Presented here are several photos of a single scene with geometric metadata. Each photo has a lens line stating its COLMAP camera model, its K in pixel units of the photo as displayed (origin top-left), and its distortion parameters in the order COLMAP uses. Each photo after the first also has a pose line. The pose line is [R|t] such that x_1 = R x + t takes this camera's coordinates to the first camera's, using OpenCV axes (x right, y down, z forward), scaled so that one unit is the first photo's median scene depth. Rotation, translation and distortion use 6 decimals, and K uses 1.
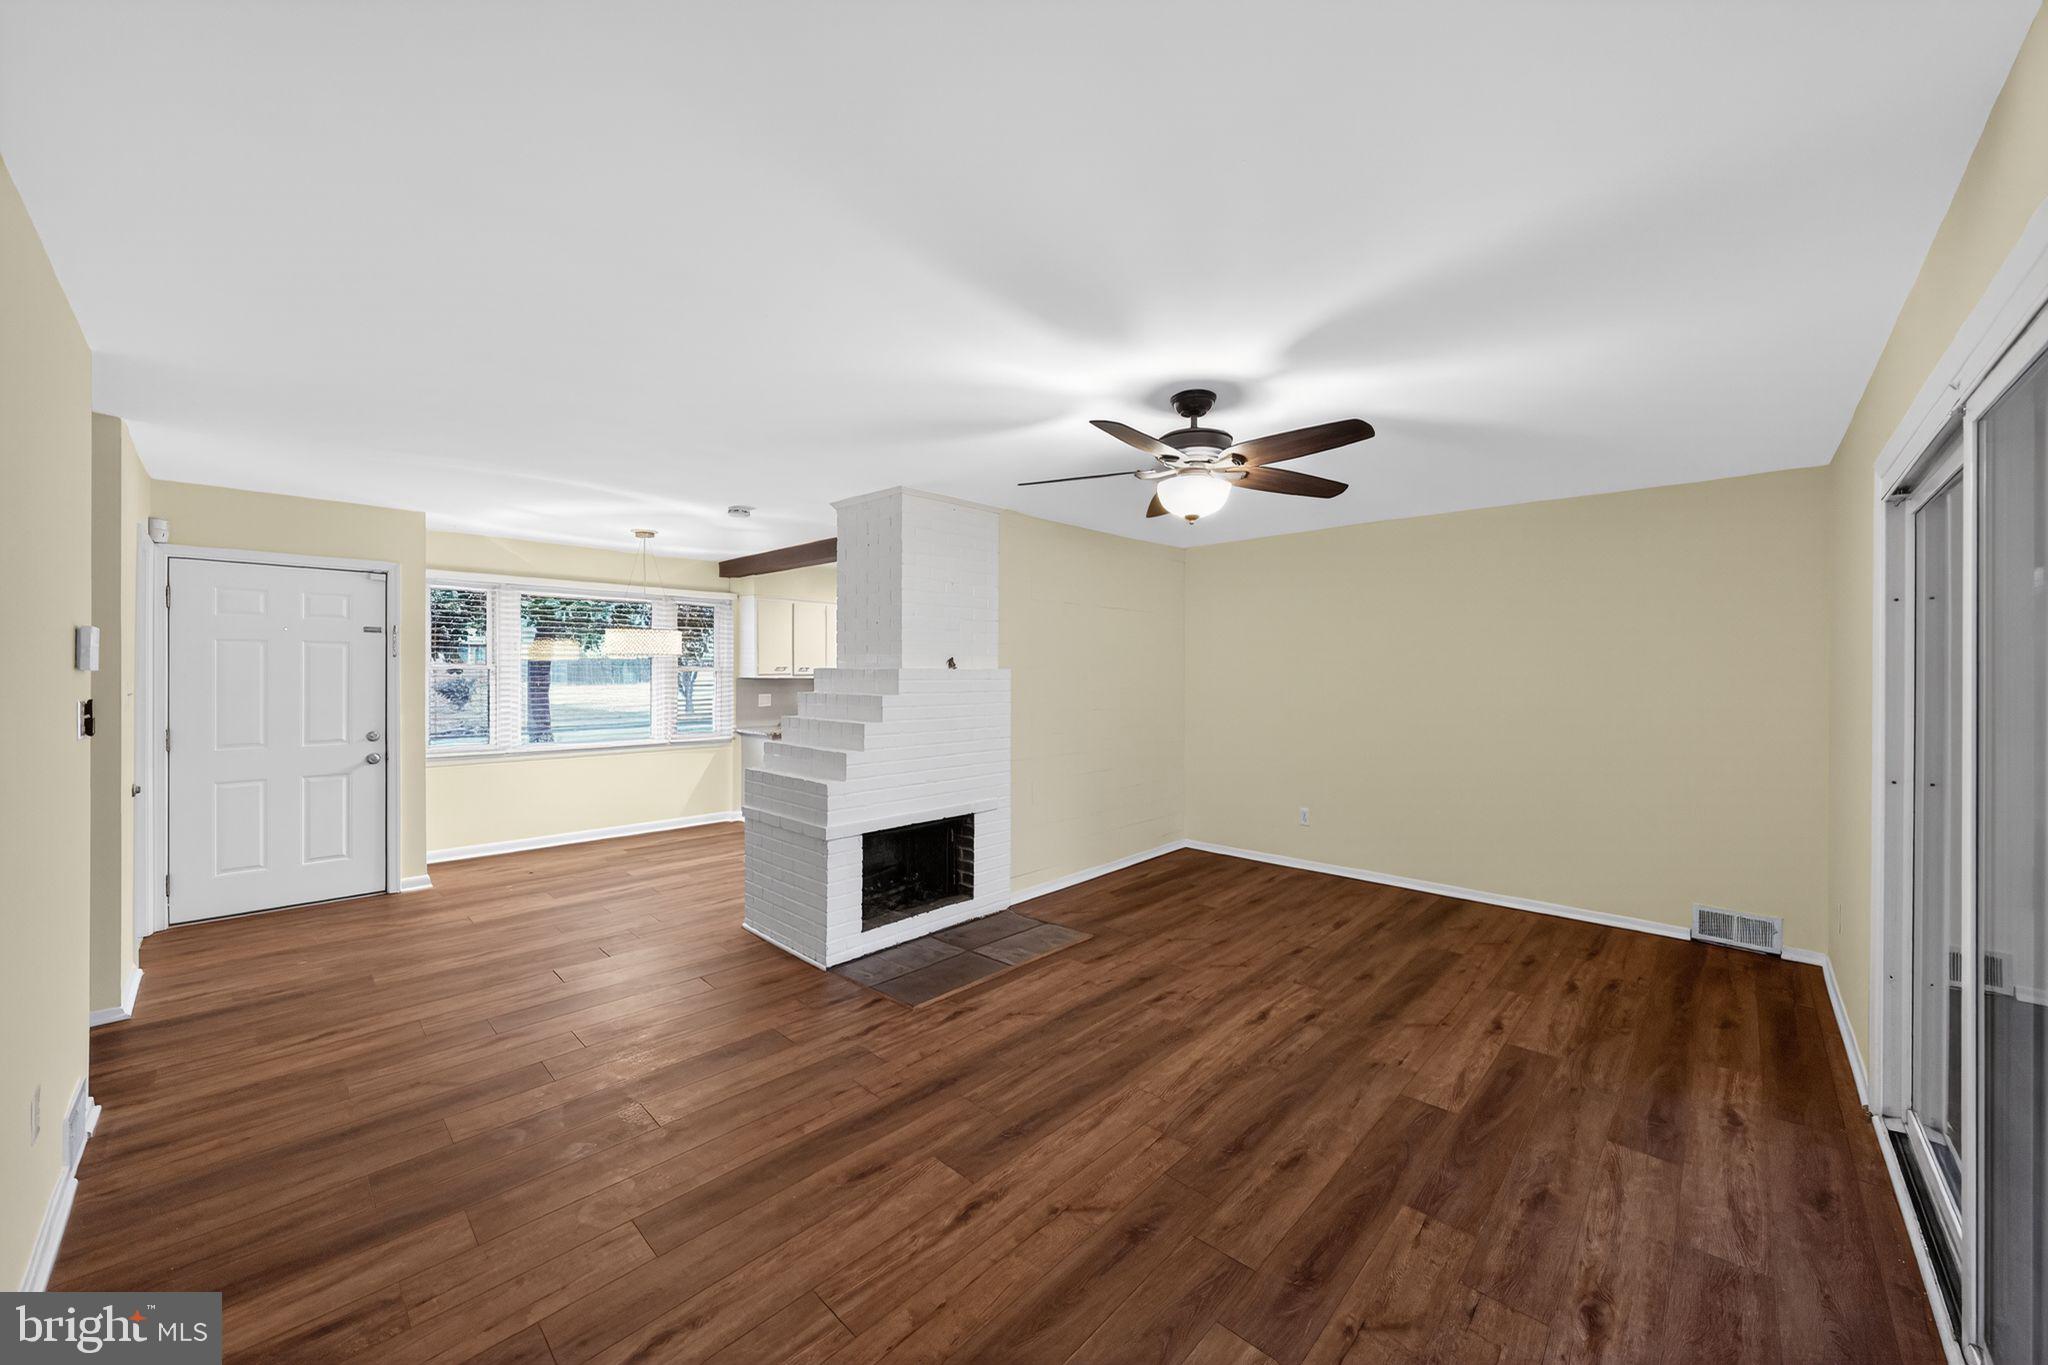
lens RADIAL K [[781.0, 0, 1032.9], [0, 781.0, 674.4], [0, 0, 1]] dist [-0.002639, -0.000234]
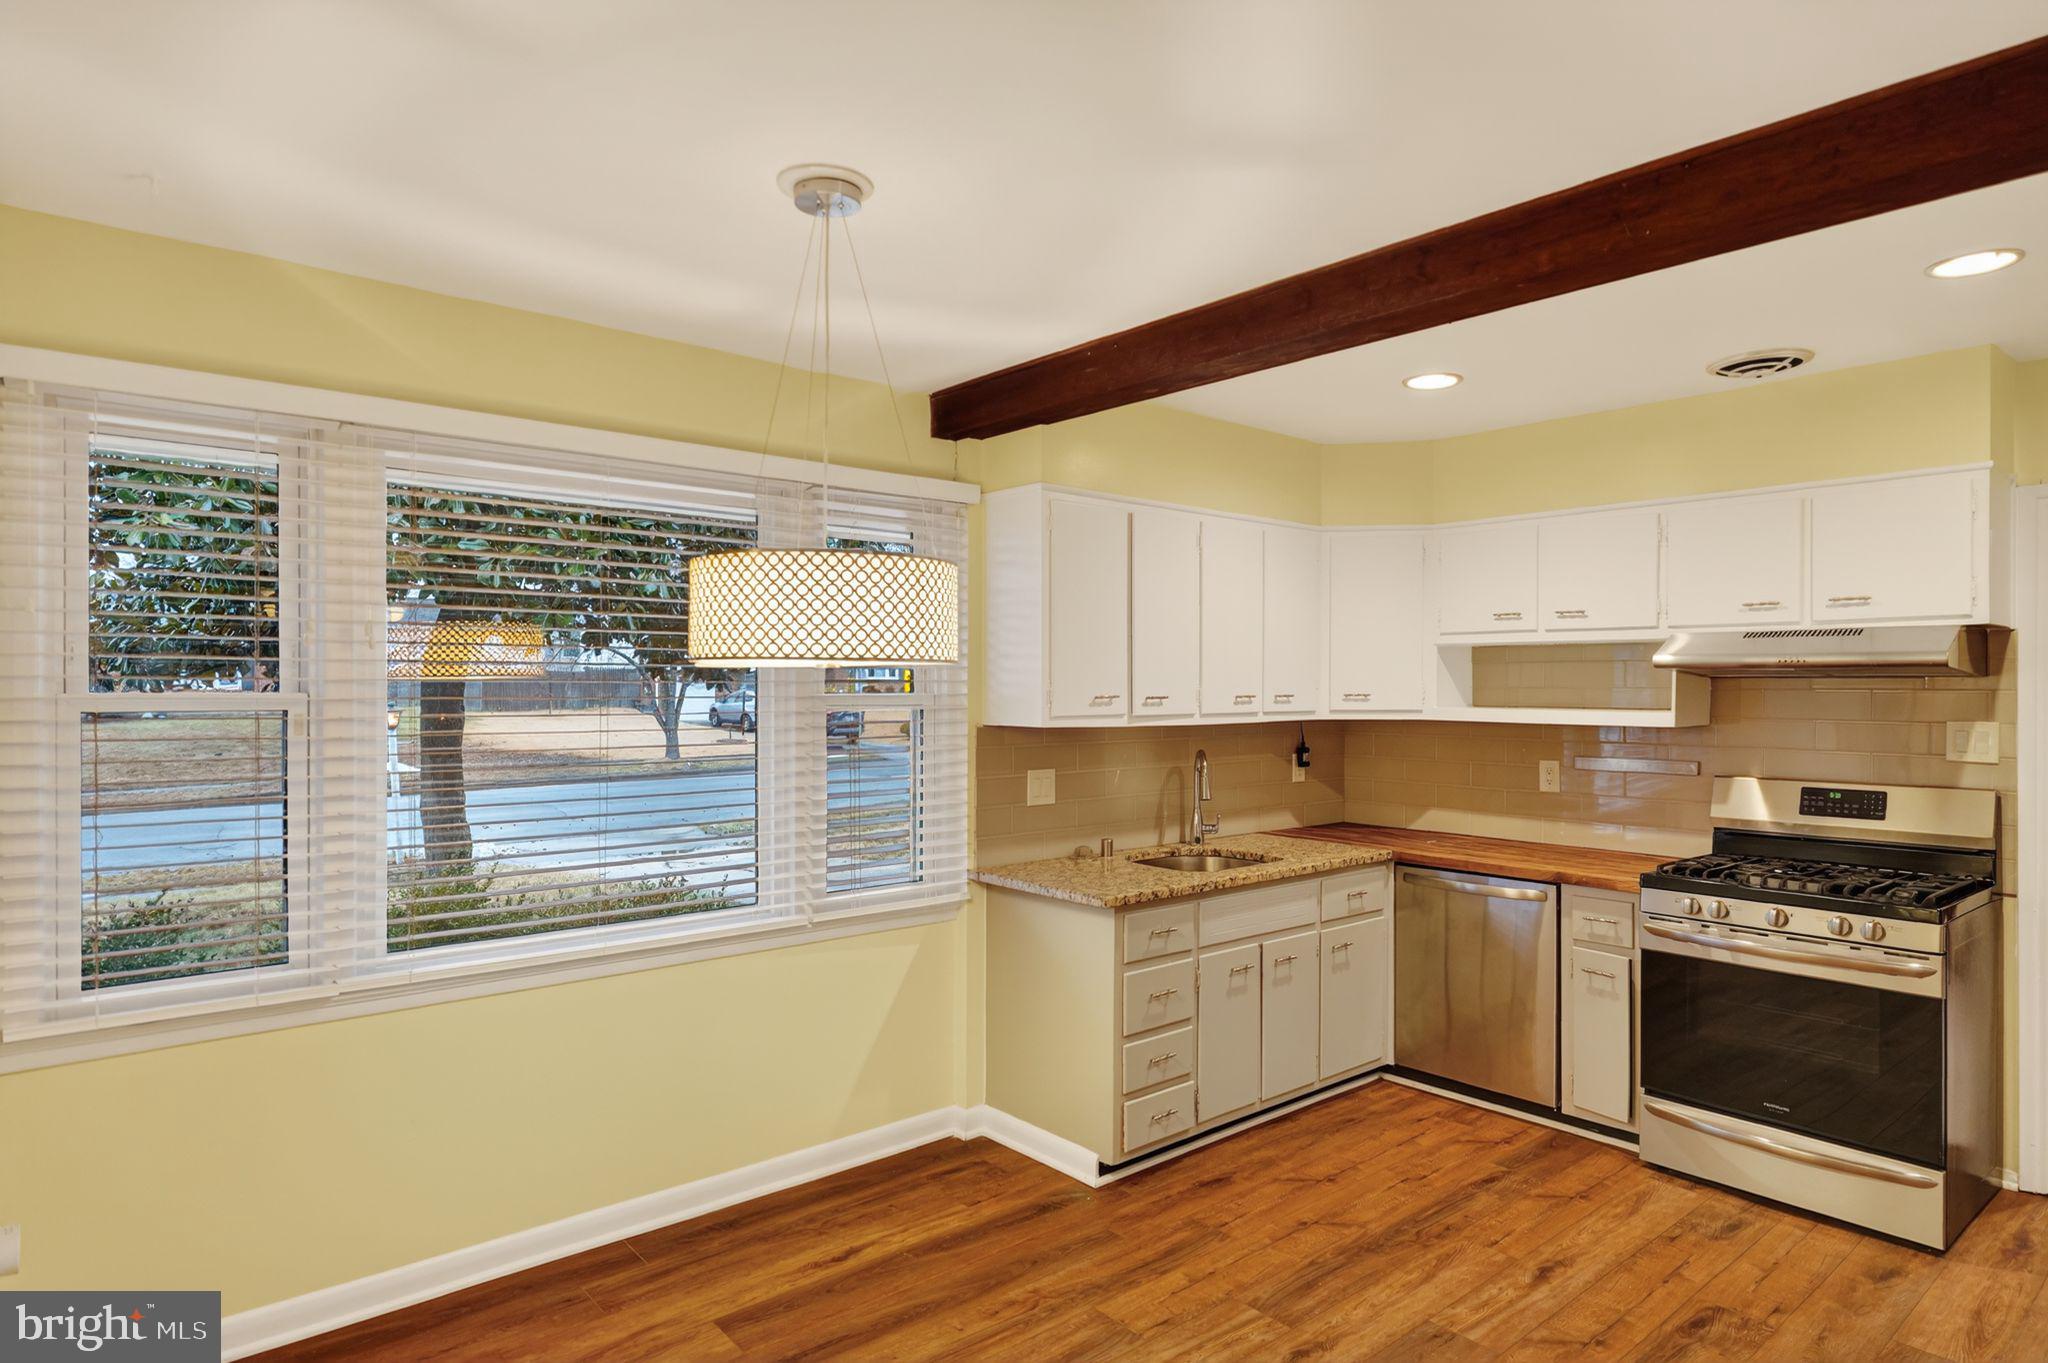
lens RADIAL K [[1141.8, 0, 1020.7], [0, 1141.8, 689.4], [0, 0, 1]] dist [-0.003698, -0.000289]
pose [[0.994870, 0.001369, -0.101150, -0.306769], [-0.002041, 0.999977, -0.006533, -0.008469], [0.101138, 0.006706, 0.994850, 0.493653]]
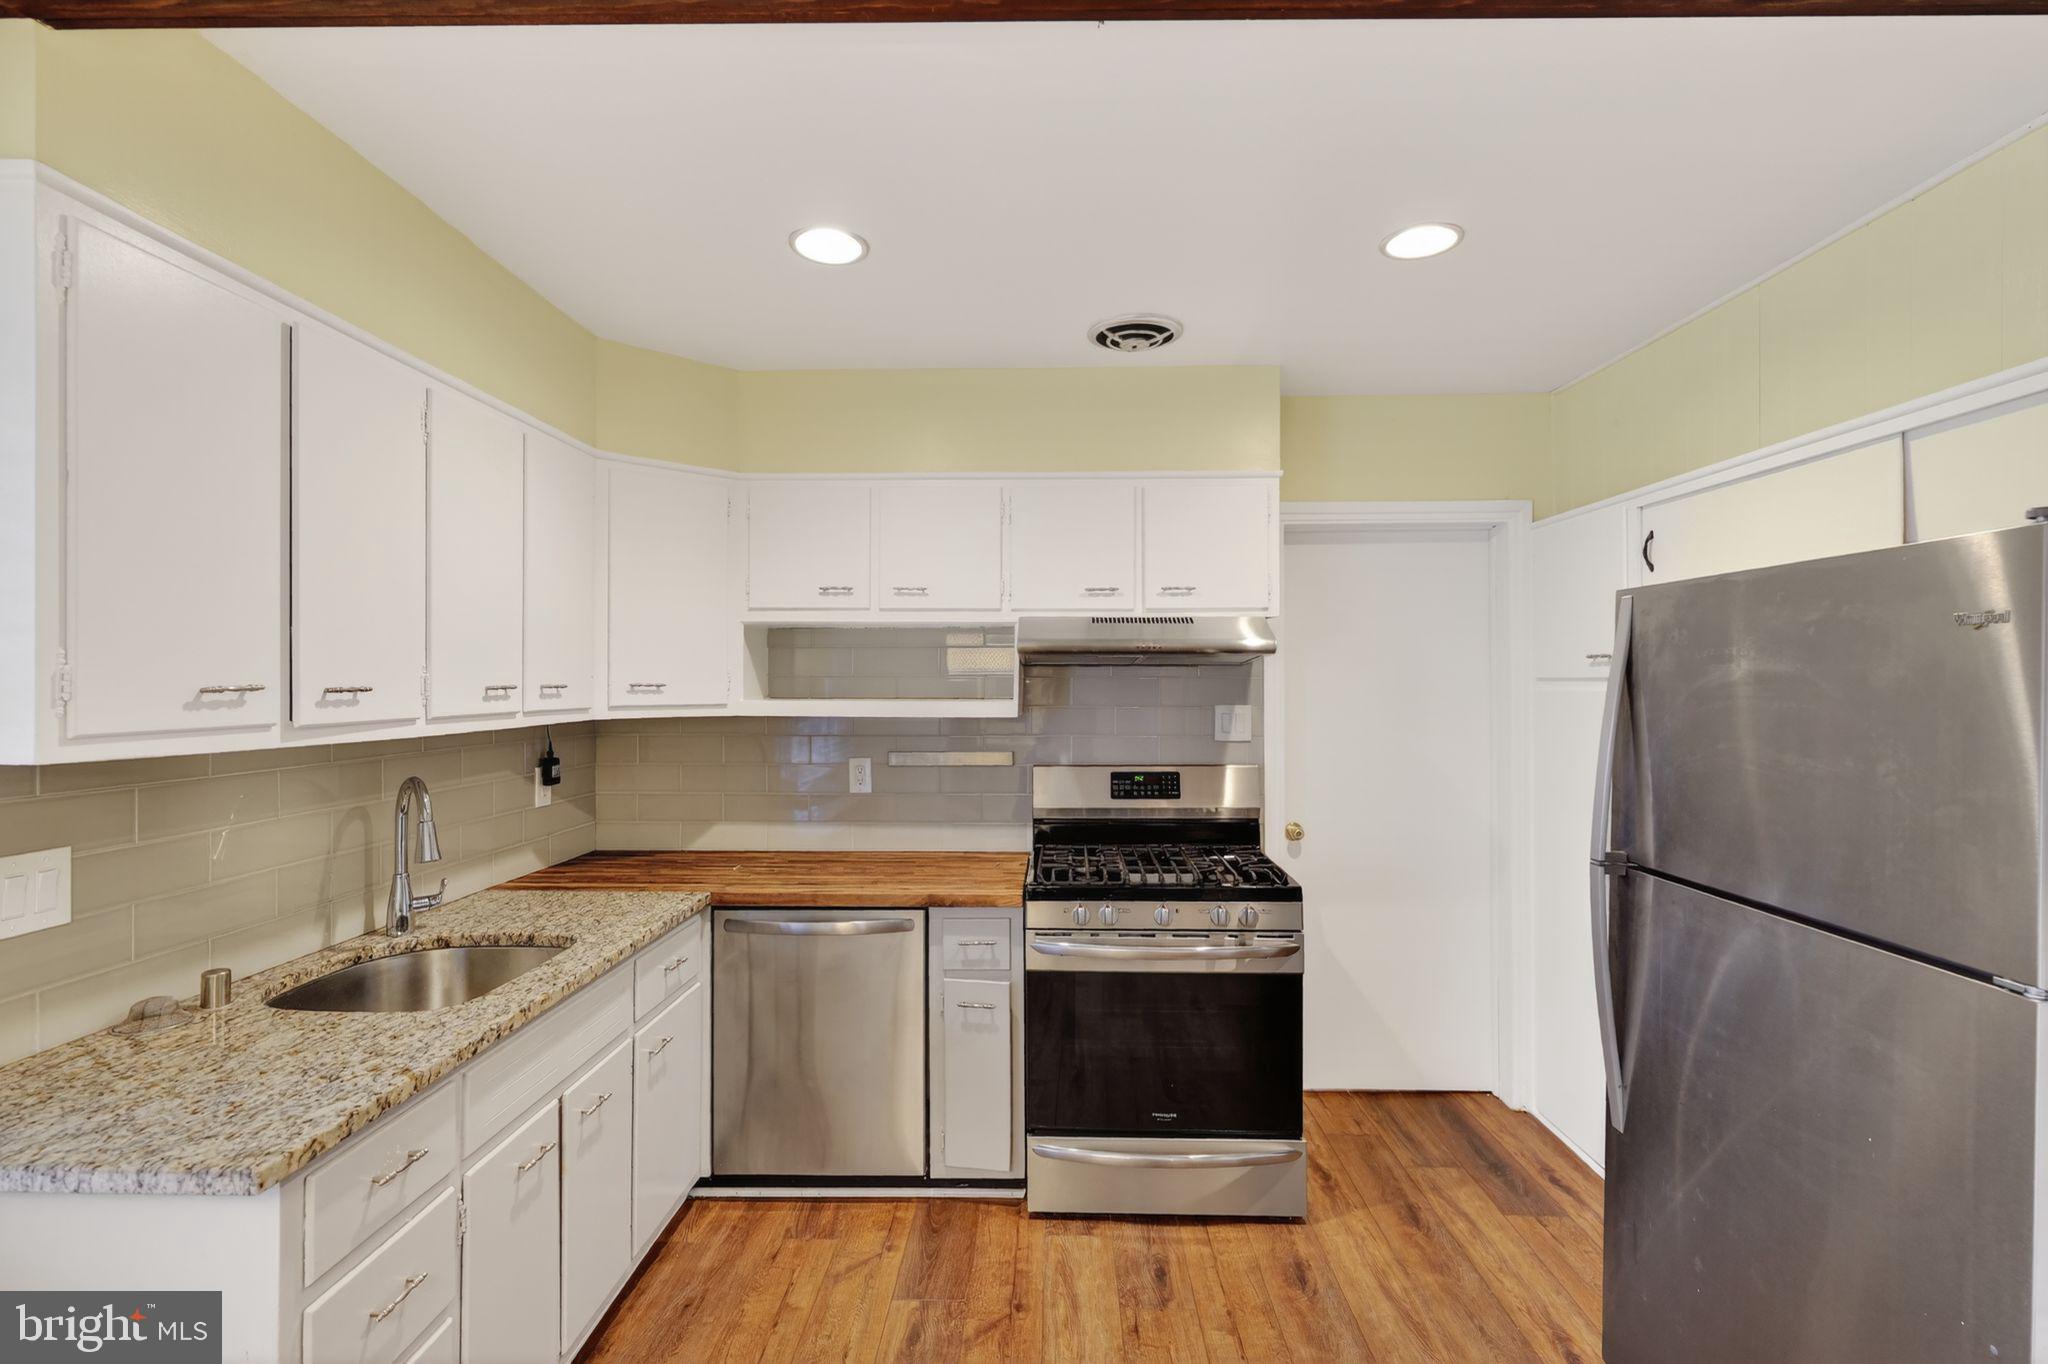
lens RADIAL K [[939.1, 0, 1030.2], [0, 939.1, 677.4], [0, 0, 1]] dist [0.001163, -0.000524]
pose [[0.734737, 0.002621, 0.678347, -0.330573], [0.006636, 0.999917, -0.011051, -0.007748], [-0.678319, 0.012621, 0.734659, 0.738958]]
